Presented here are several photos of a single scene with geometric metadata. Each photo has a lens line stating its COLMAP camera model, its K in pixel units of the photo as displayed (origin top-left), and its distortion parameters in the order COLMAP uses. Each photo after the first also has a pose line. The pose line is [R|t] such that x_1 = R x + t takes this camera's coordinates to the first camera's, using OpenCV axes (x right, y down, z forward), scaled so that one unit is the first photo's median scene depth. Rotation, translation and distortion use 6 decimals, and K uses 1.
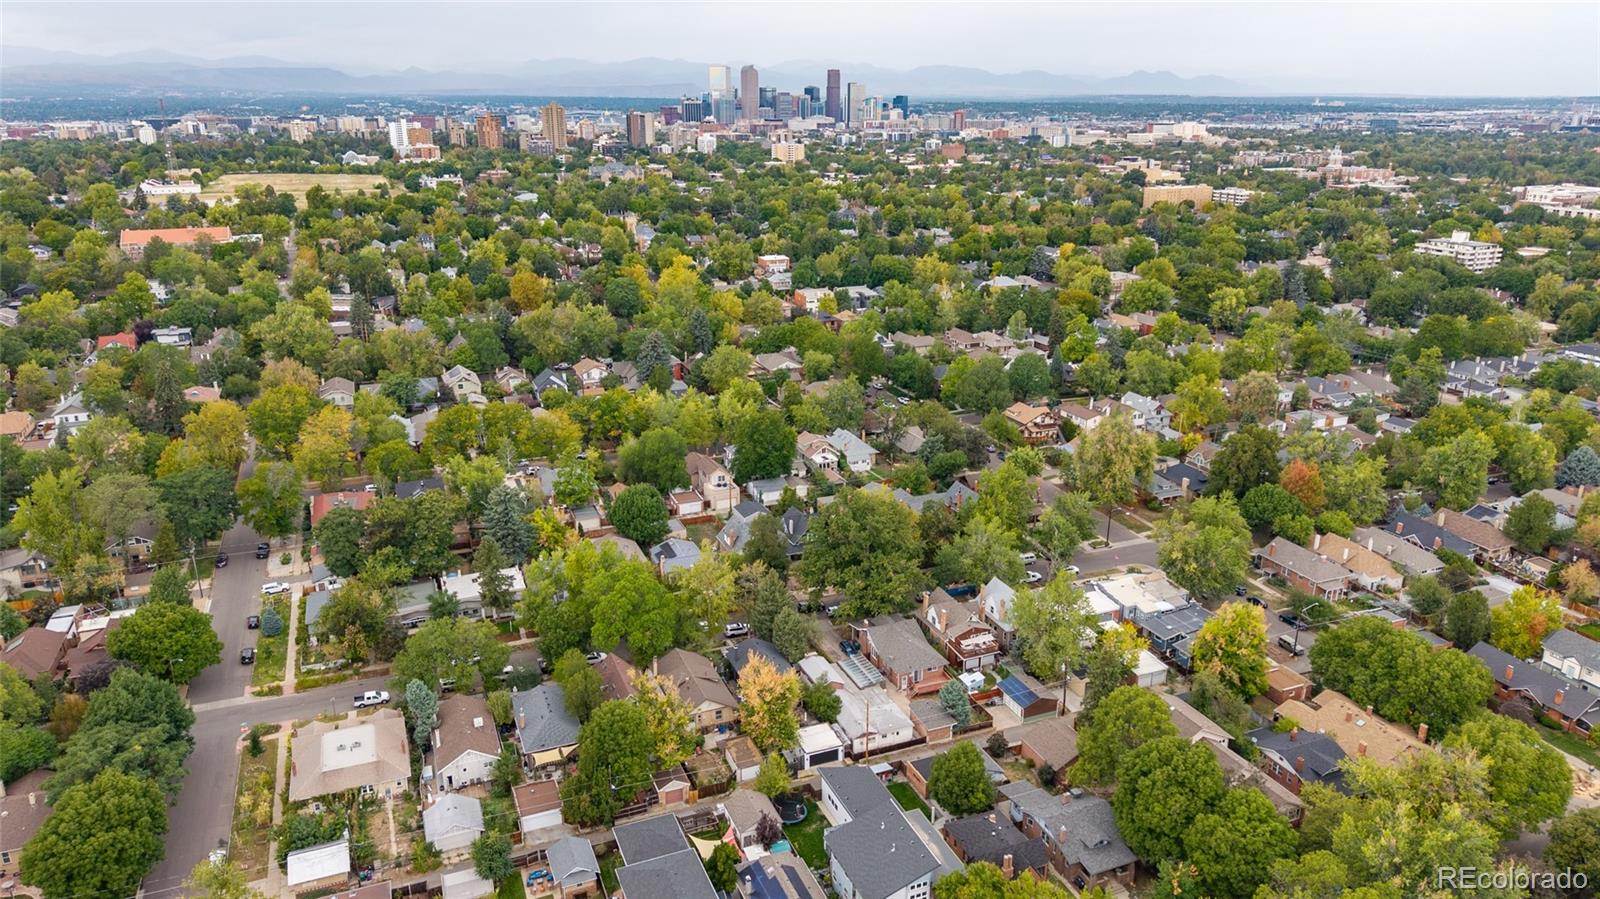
lens RADIAL K [[1076.9, 0, 800.0], [0, 1076.9, 449.5], [0, 0, 1]] dist [-0.000646, -0.004362]
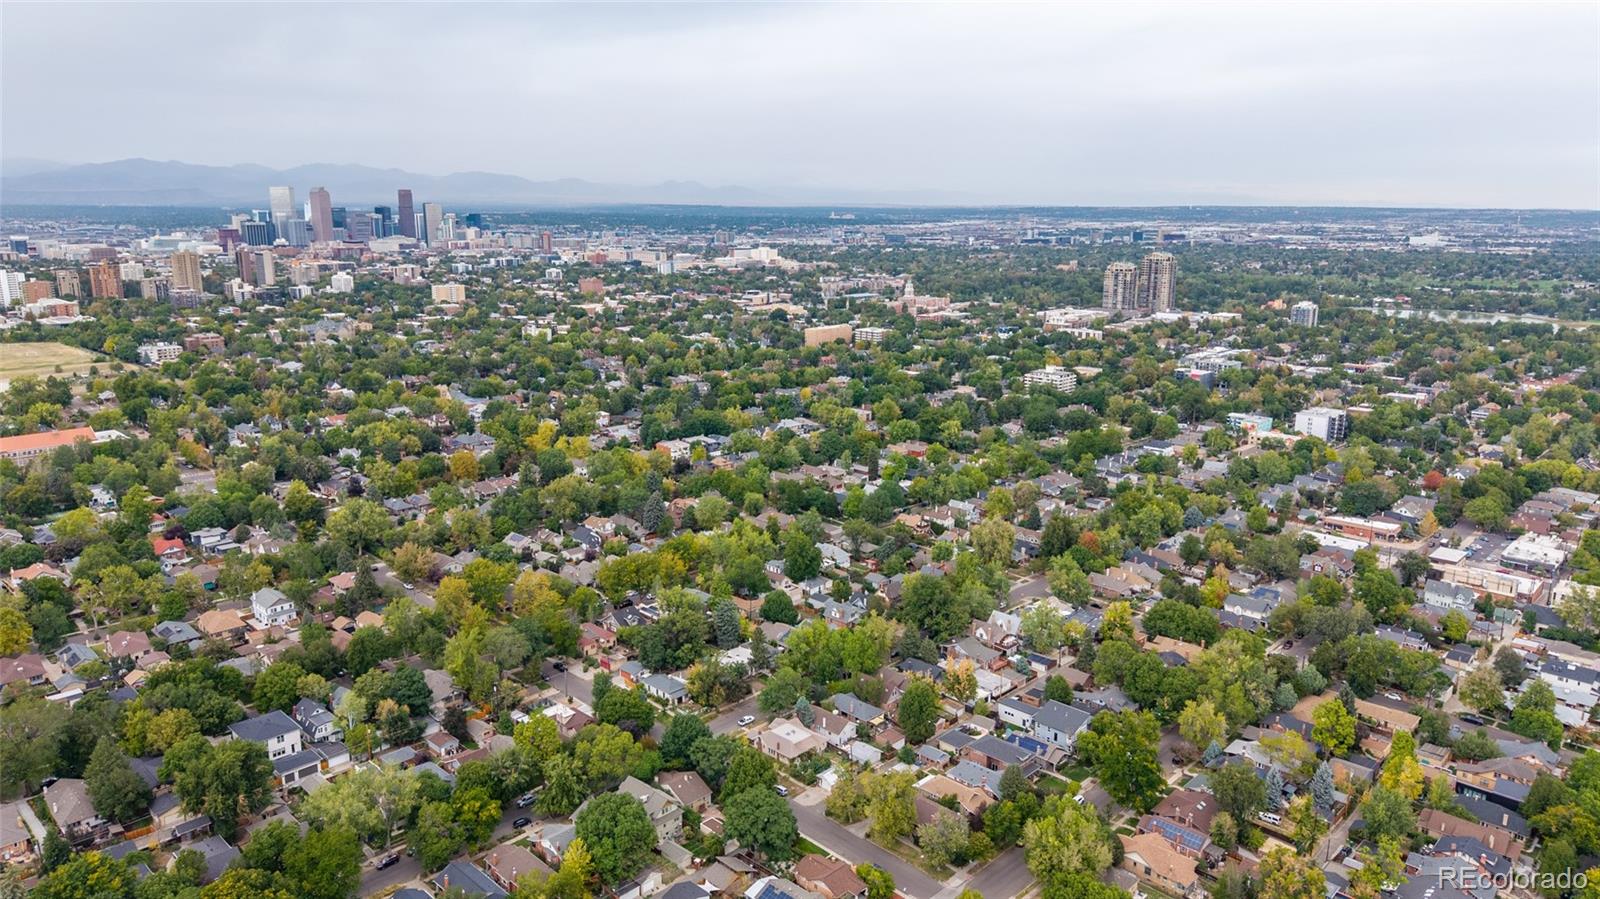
lens RADIAL K [[1076.9, 0, 800.0], [0, 1076.9, 449.5], [0, 0, 1]] dist [-0.000646, -0.004362]
pose [[0.915881, -0.083768, 0.392612, -0.946118], [0.118397, 0.990851, -0.064787, -0.089501], [-0.383593, 0.105821, 0.917419, -0.723795]]
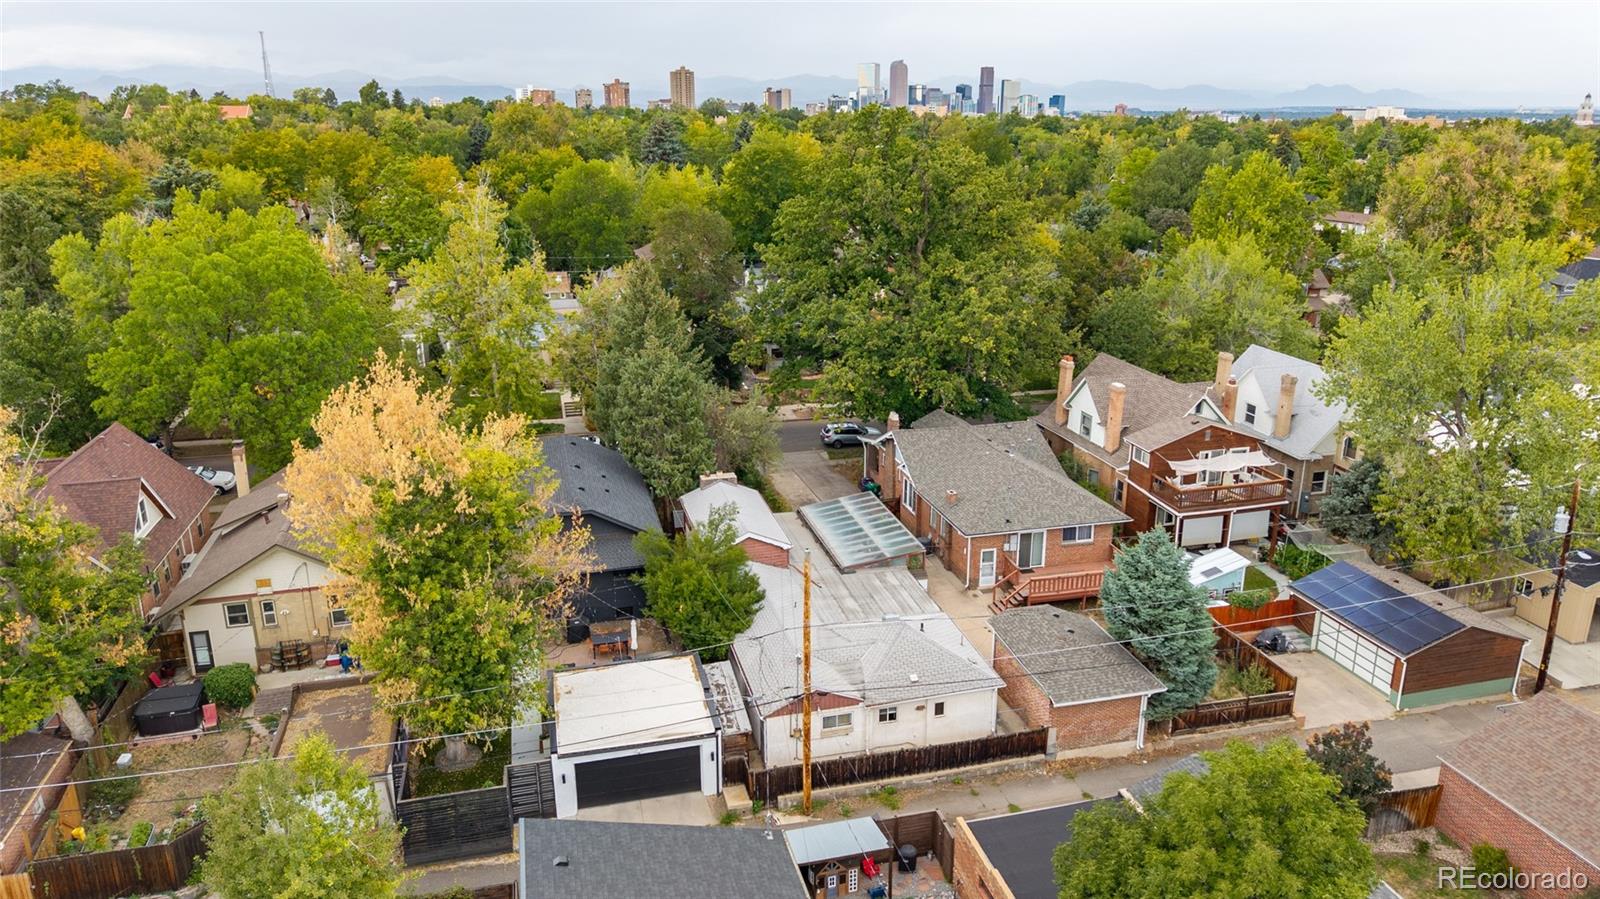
lens RADIAL K [[1085.6, 0, 795.6], [0, 1085.6, 470.0], [0, 0, 1]] dist [-0.011867, -0.005603]
pose [[0.990408, 0.038884, -0.132591, 0.079501], [-0.039128, 0.999234, 0.000768, 0.183924], [0.132519, 0.004427, 0.991171, 0.651321]]
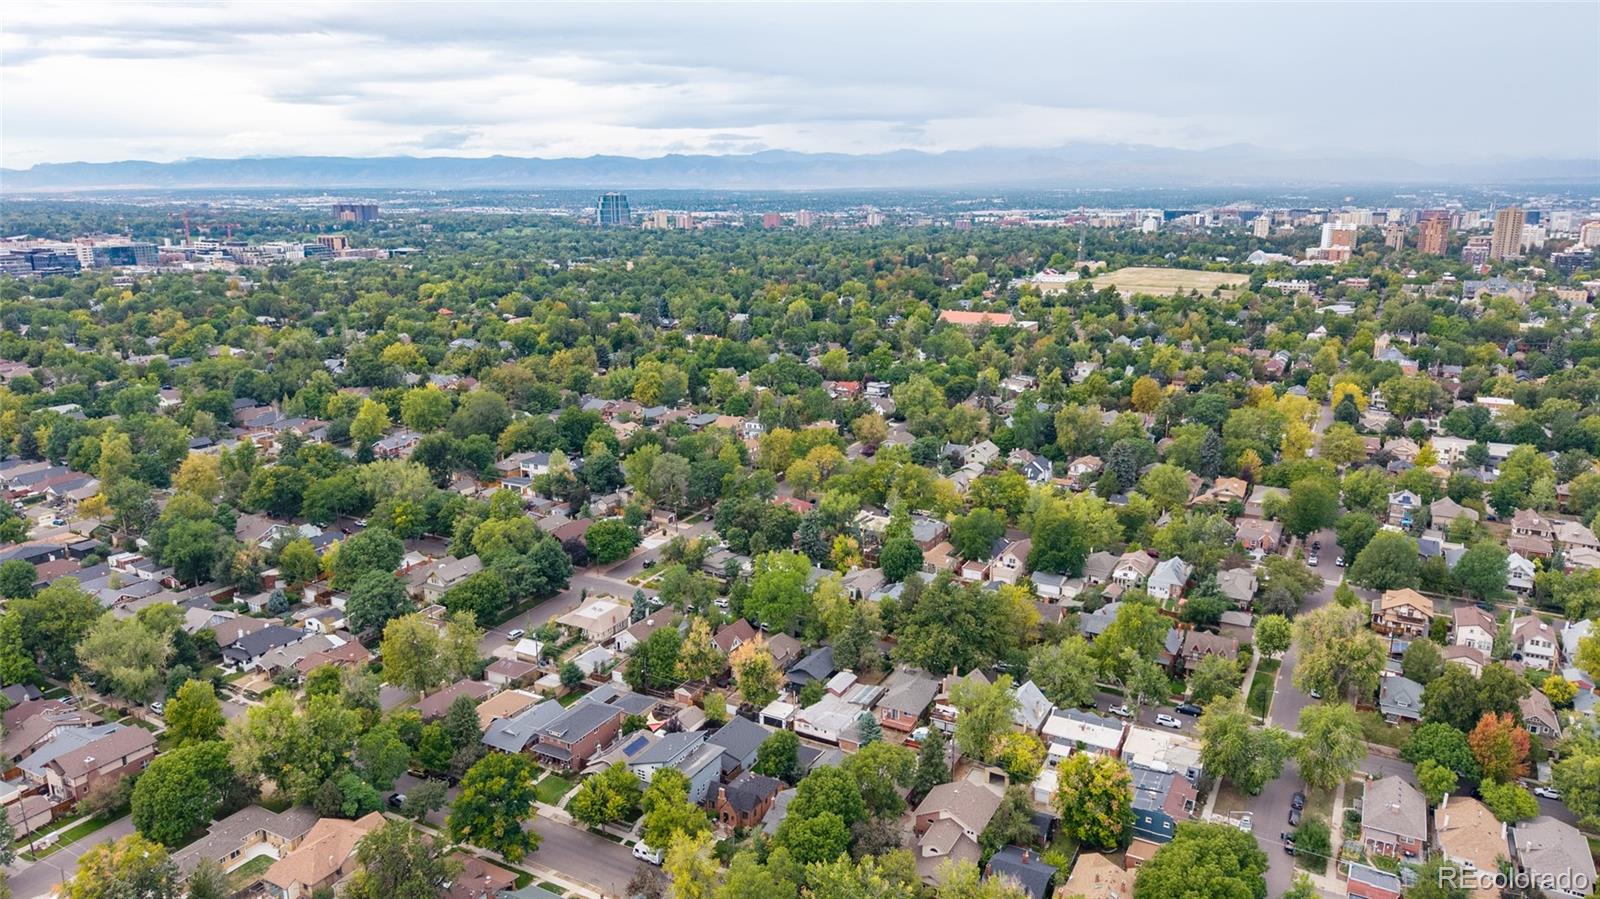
lens RADIAL K [[1076.9, 0, 800.0], [0, 1076.9, 449.5], [0, 0, 1]] dist [-0.000646, -0.004362]
pose [[0.616458, 0.186557, -0.764968, 0.936911], [-0.242629, 0.969259, 0.040853, -0.117472], [0.749073, 0.160420, 0.642772, 0.037022]]
